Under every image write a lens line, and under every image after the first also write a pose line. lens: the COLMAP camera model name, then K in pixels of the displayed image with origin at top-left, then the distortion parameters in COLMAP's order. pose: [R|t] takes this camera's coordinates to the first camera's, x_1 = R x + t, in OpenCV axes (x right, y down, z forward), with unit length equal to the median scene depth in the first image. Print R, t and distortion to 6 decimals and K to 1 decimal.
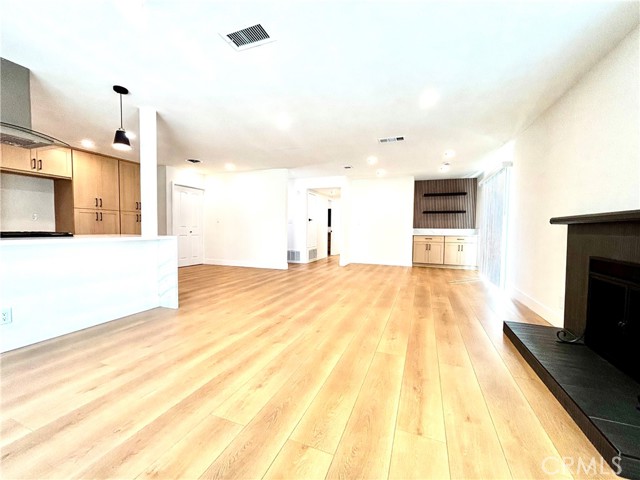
lens RADIAL K [[260.5, 0, 318.9], [0, 260.5, 240.6], [0, 0, 1]] dist [0.002733, -0.000779]
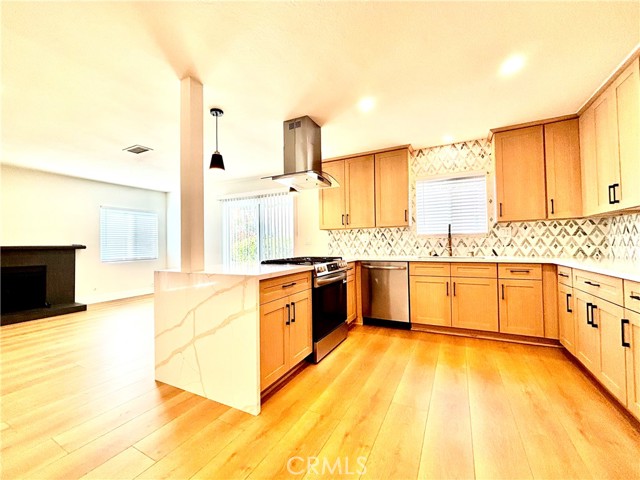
lens RADIAL K [[260.5, 0, 318.8], [0, 260.5, 239.8], [0, 0, 1]] dist [0.002733, -0.000779]
pose [[-0.994855, 0.006618, 0.101097, -0.837291], [0.009644, 0.999519, 0.029472, -0.092110], [-0.100853, 0.030295, -0.994440, 1.312635]]
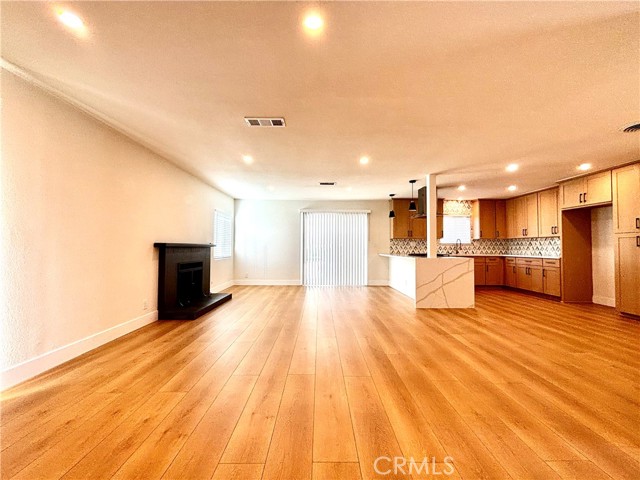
lens RADIAL K [[260.5, 0, 319.3], [0, 260.5, 243.1], [0, 0, 1]] dist [0.002733, -0.000779]
pose [[-0.925267, -0.019893, -0.378795, 0.411389], [-0.030611, 0.999283, 0.022294, -0.095098], [0.378080, 0.032223, -0.925212, 1.730581]]
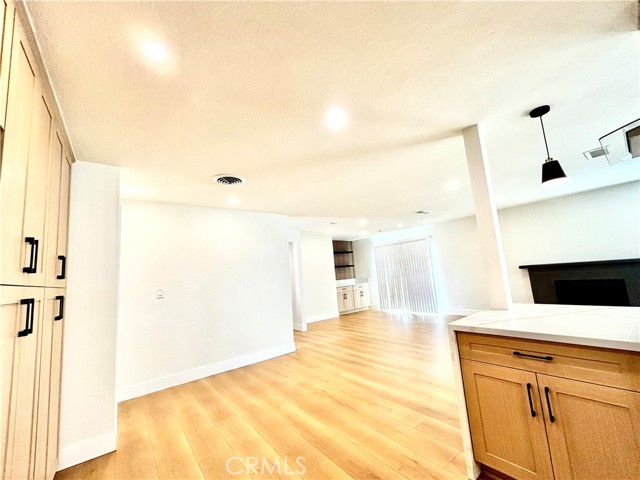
lens RADIAL K [[260.5, 0, 318.1], [0, 260.5, 236.9], [0, 0, 1]] dist [0.002733, -0.000779]
pose [[0.506603, 0.074227, 0.858978, -1.175968], [0.121513, 0.980196, -0.156367, -0.121088], [-0.853573, 0.183593, 0.487551, 0.846287]]
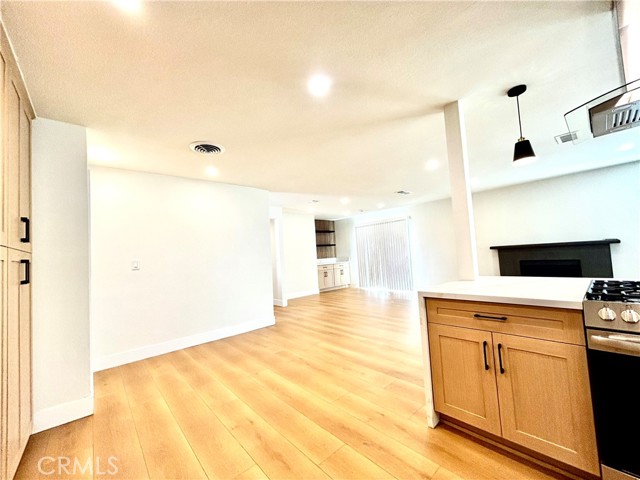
lens RADIAL K [[260.5, 0, 318.3], [0, 260.5, 237.0], [0, 0, 1]] dist [0.002733, -0.000779]
pose [[0.447259, 0.022338, 0.894125, -1.176746], [0.106047, 0.991312, -0.077813, -0.098556], [-0.888095, 0.129622, 0.441004, 0.841086]]
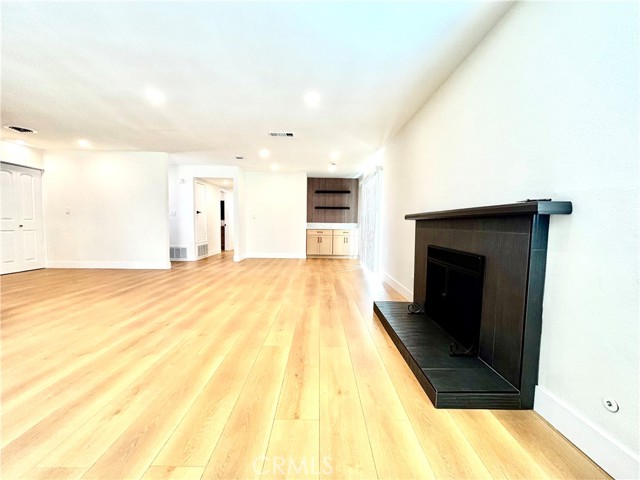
lens RADIAL K [[260.5, 0, 319.3], [0, 260.5, 241.2], [0, 0, 1]] dist [0.002733, -0.000779]
pose [[0.928044, -0.021970, 0.371823, 0.030536], [0.012094, 0.999510, 0.028872, -0.001313], [-0.372275, -0.022297, 0.927854, 0.000481]]
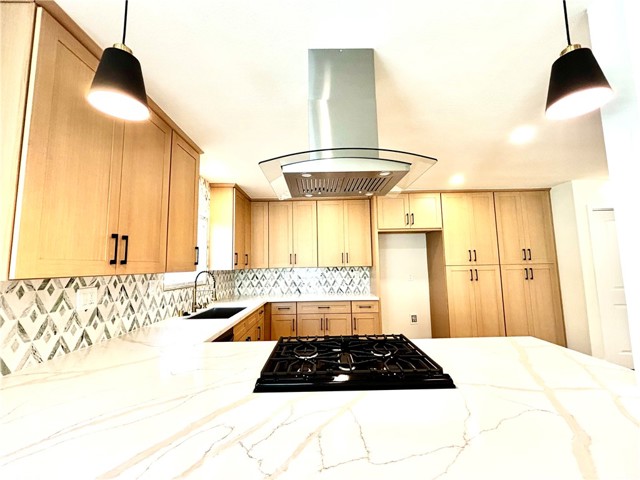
lens RADIAL K [[260.5, 0, 321.1], [0, 260.5, 240.0], [0, 0, 1]] dist [0.002733, -0.000779]
pose [[0.369947, -0.109283, -0.922603, -0.416897], [-0.020092, 0.991884, -0.125546, -0.113993], [0.928835, 0.064982, 0.364749, 0.436063]]
